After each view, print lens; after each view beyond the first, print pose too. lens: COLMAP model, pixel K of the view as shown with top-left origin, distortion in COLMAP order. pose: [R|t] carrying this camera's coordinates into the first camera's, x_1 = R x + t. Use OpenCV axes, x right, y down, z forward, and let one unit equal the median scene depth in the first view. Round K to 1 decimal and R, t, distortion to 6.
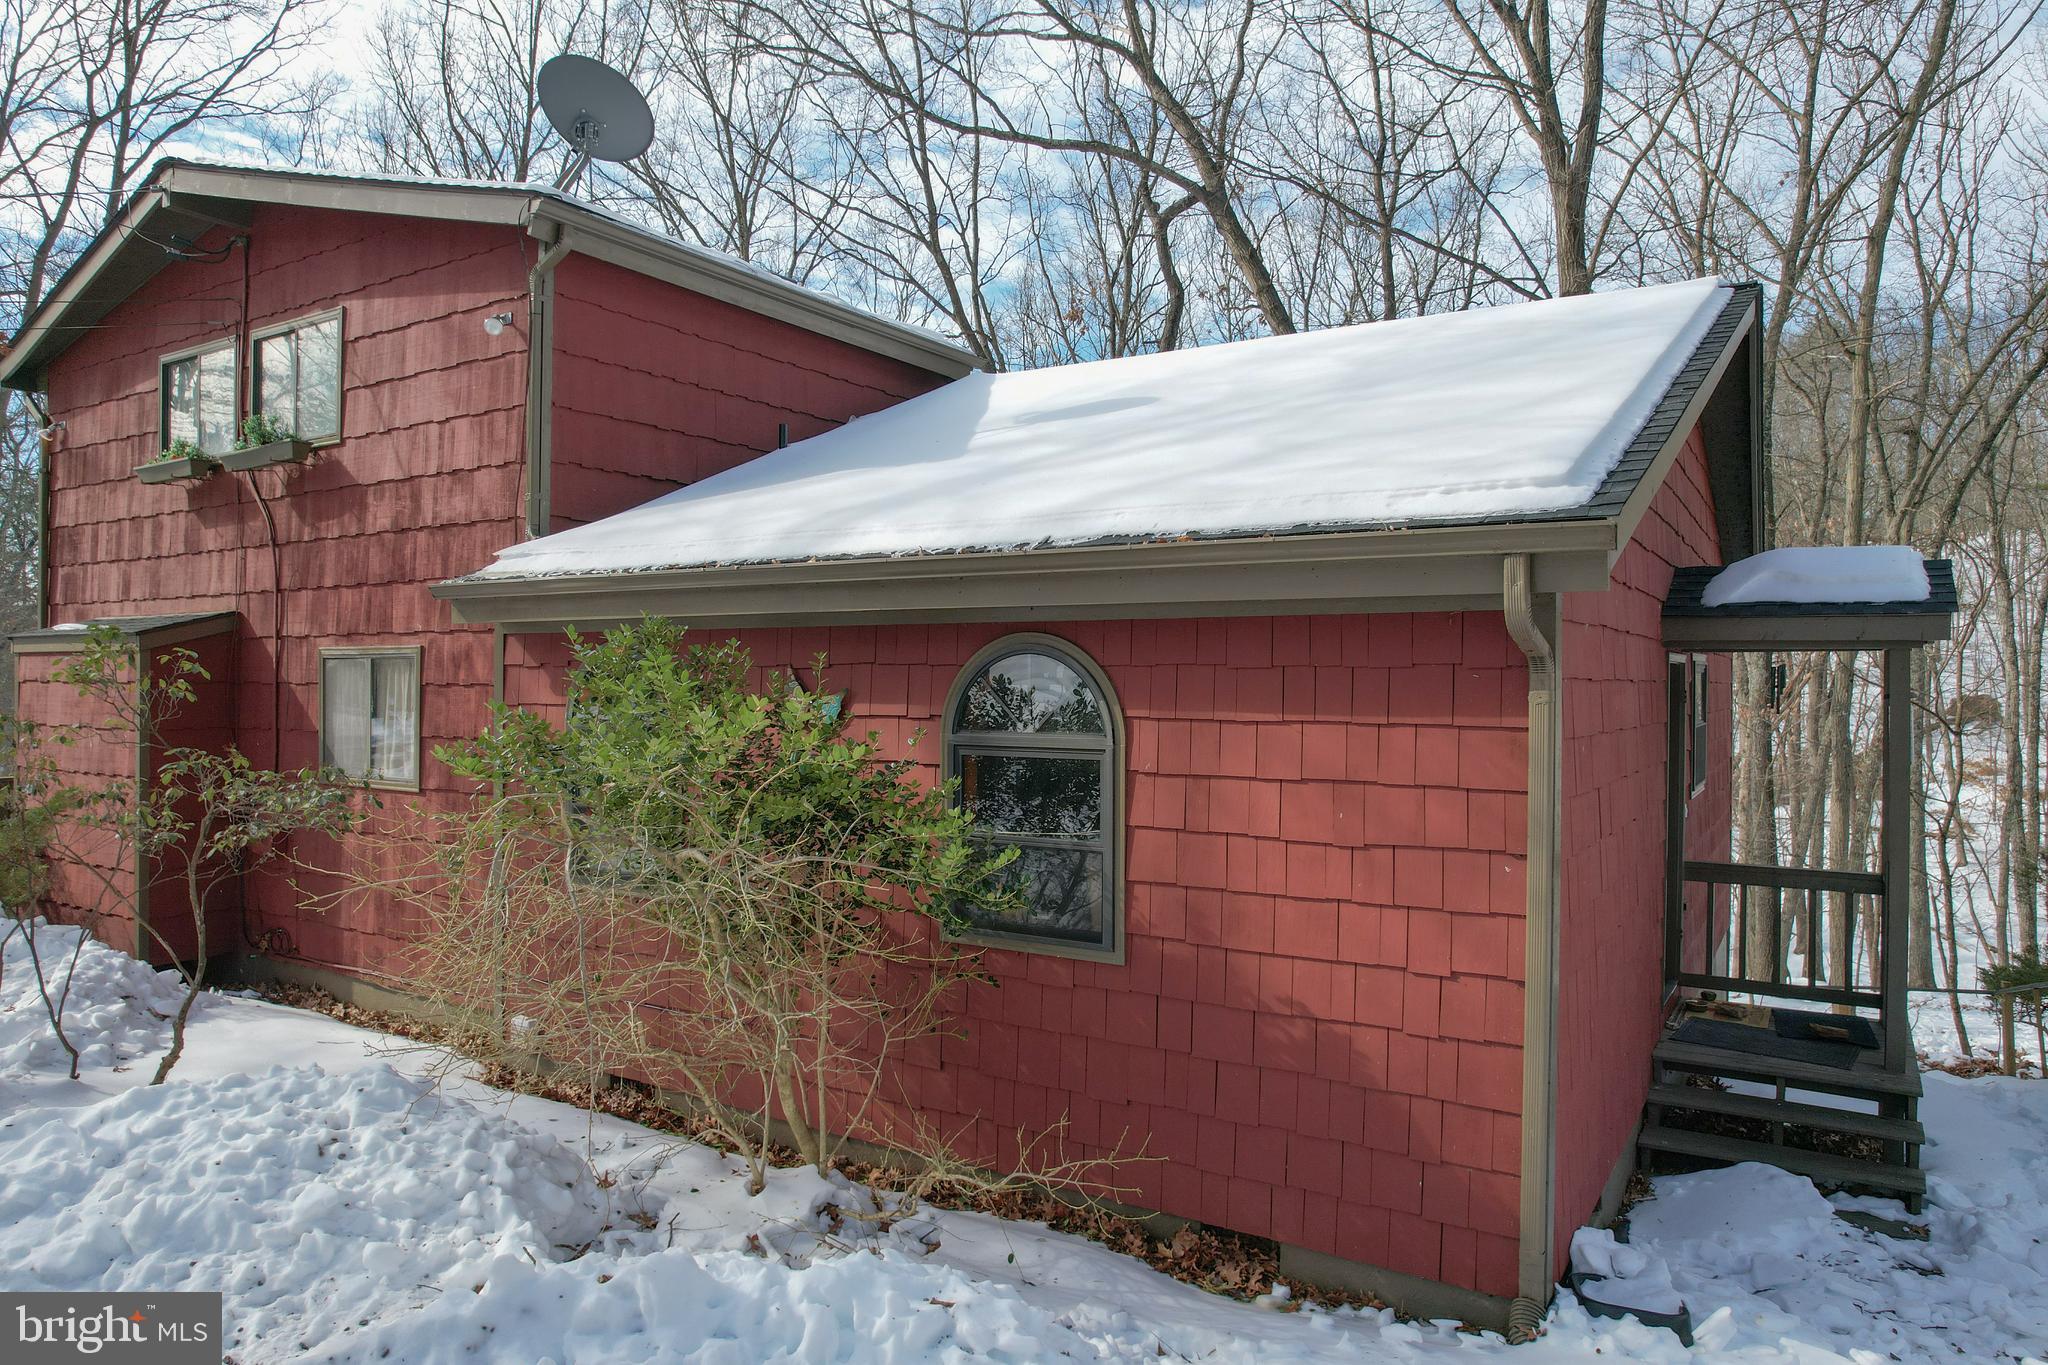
lens RADIAL K [[1300.6, 0, 1026.4], [0, 1300.6, 679.3], [0, 0, 1]] dist [-0.067494, 0.049704]
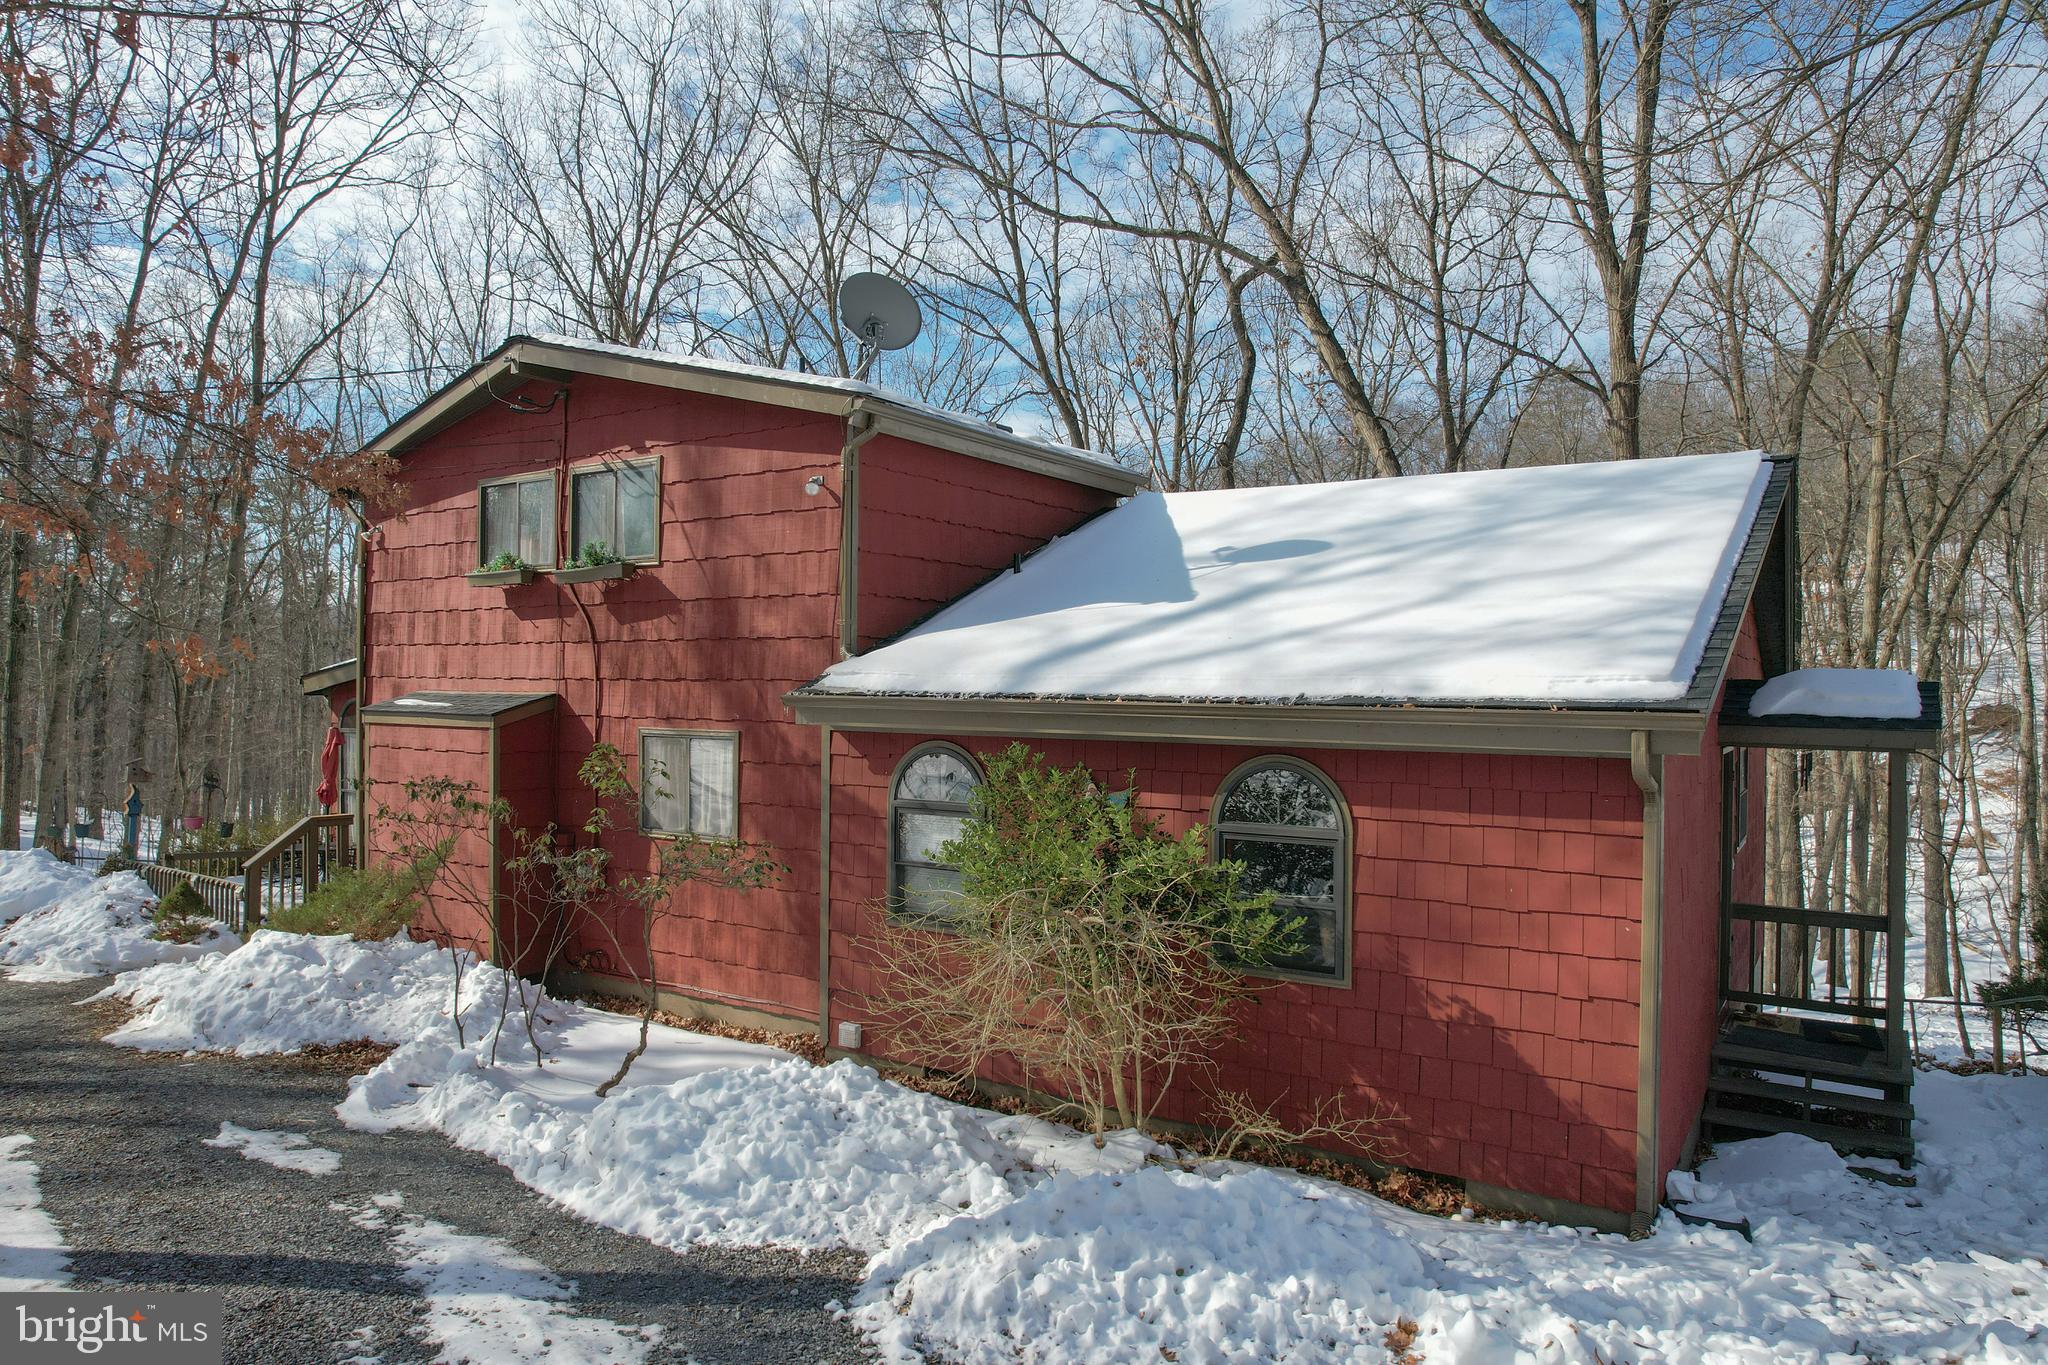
lens RADIAL K [[1300.6, 0, 1023.4], [0, 1300.6, 678.1], [0, 0, 1]] dist [-0.067494, 0.049704]
pose [[0.999869, 0.001306, -0.016121, -0.189283], [-0.001296, 0.999999, 0.000644, -0.089559], [0.016122, -0.000623, 0.999870, -0.313609]]
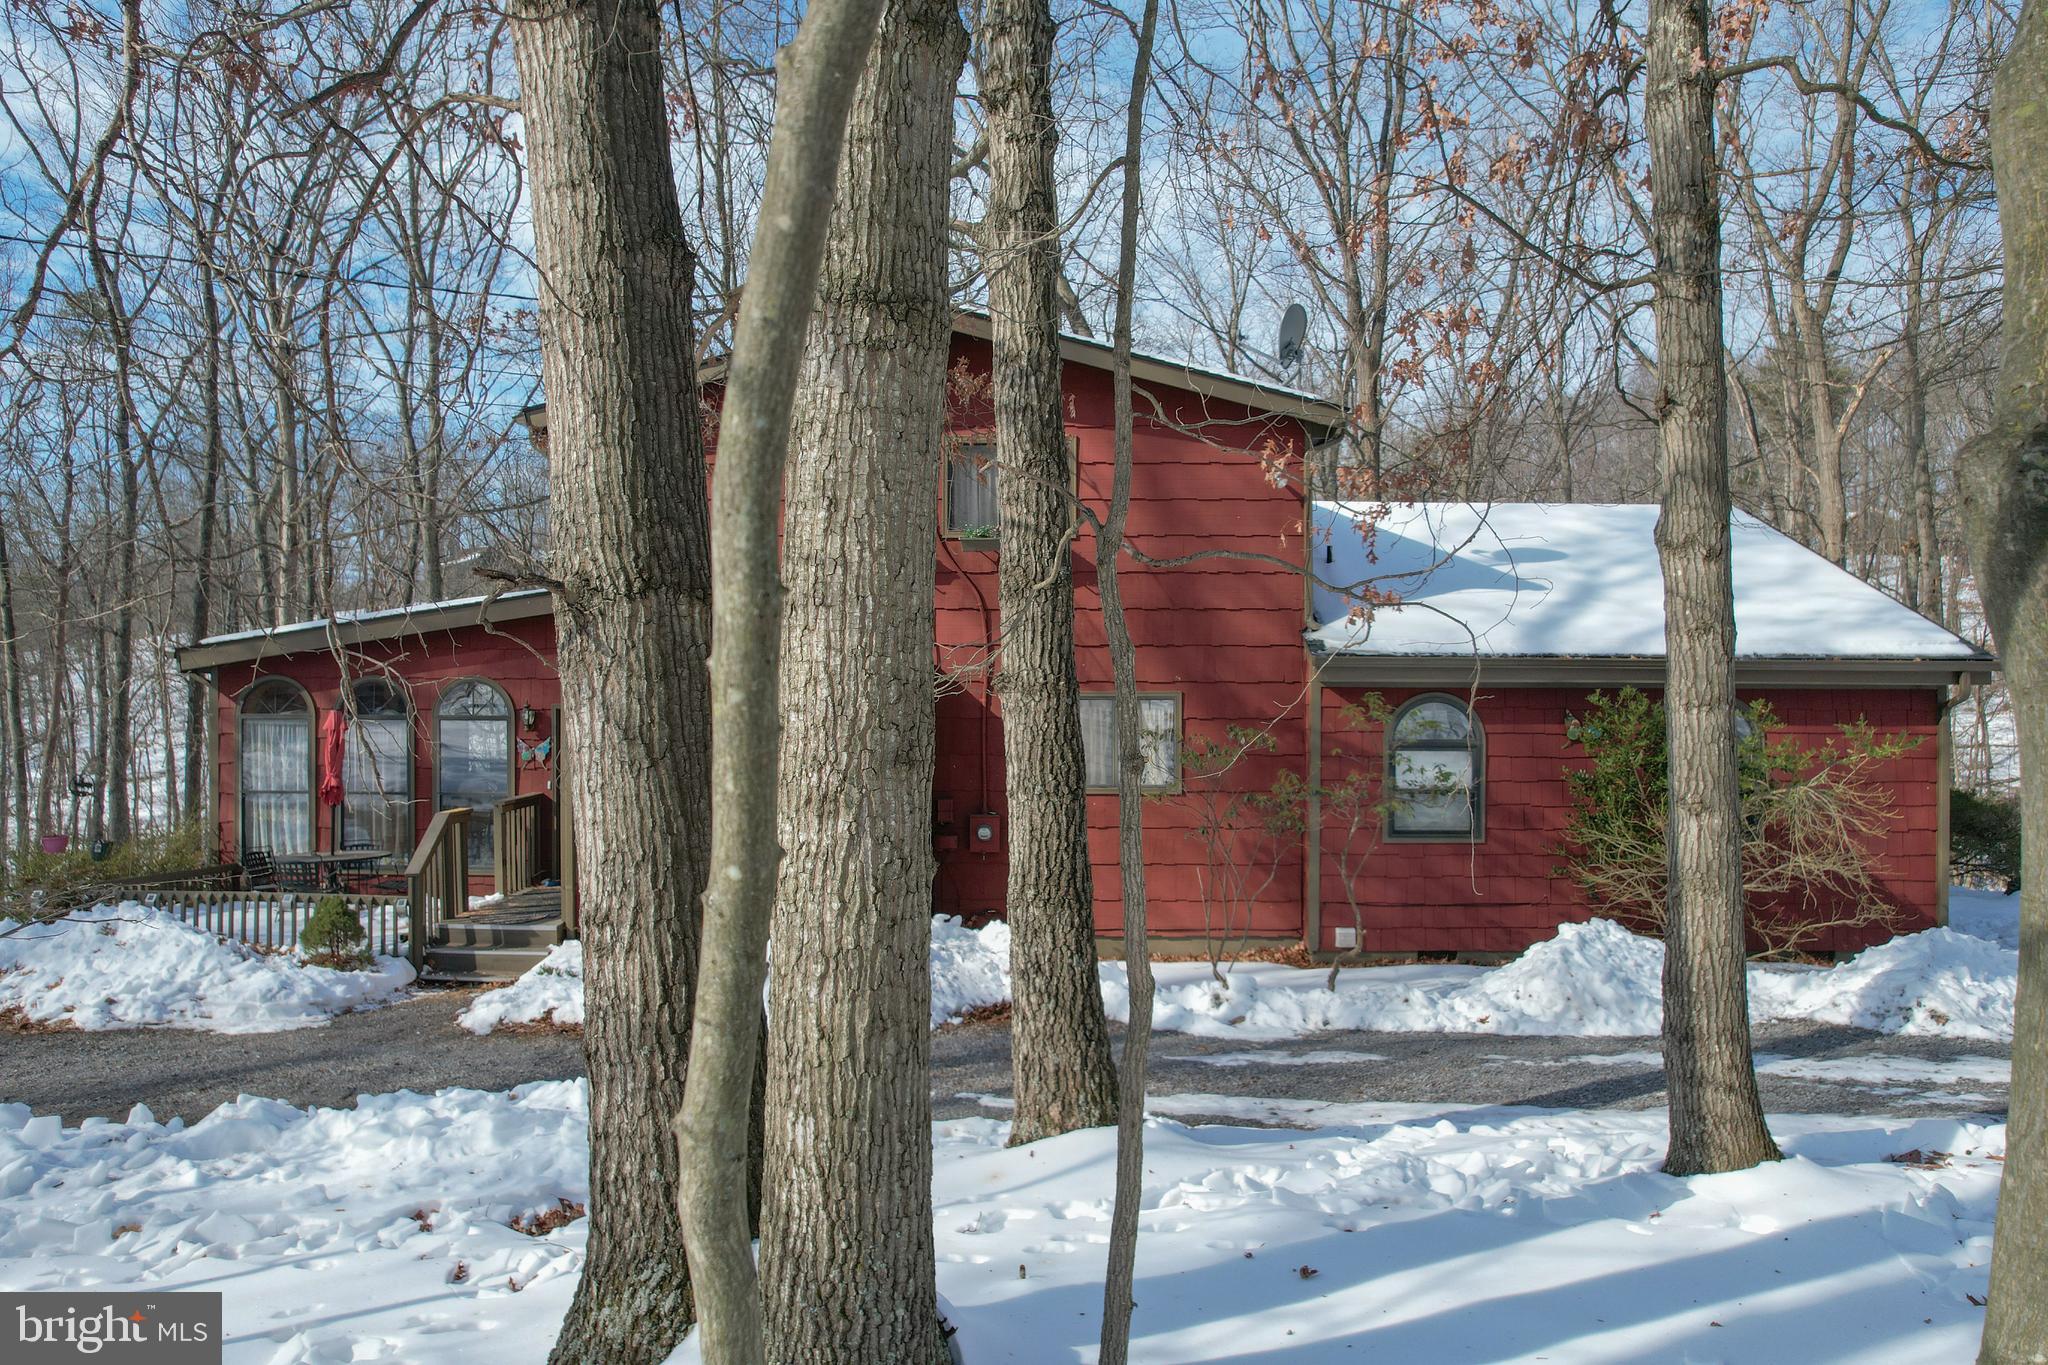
lens RADIAL K [[1300.6, 0, 1024.2], [0, 1300.6, 681.3], [0, 0, 1]] dist [-0.067494, 0.049704]
pose [[0.851923, -0.001778, 0.523664, -1.589780], [-0.001012, 0.999987, 0.005042, -0.047164], [-0.523666, -0.004825, 0.851910, -0.145425]]
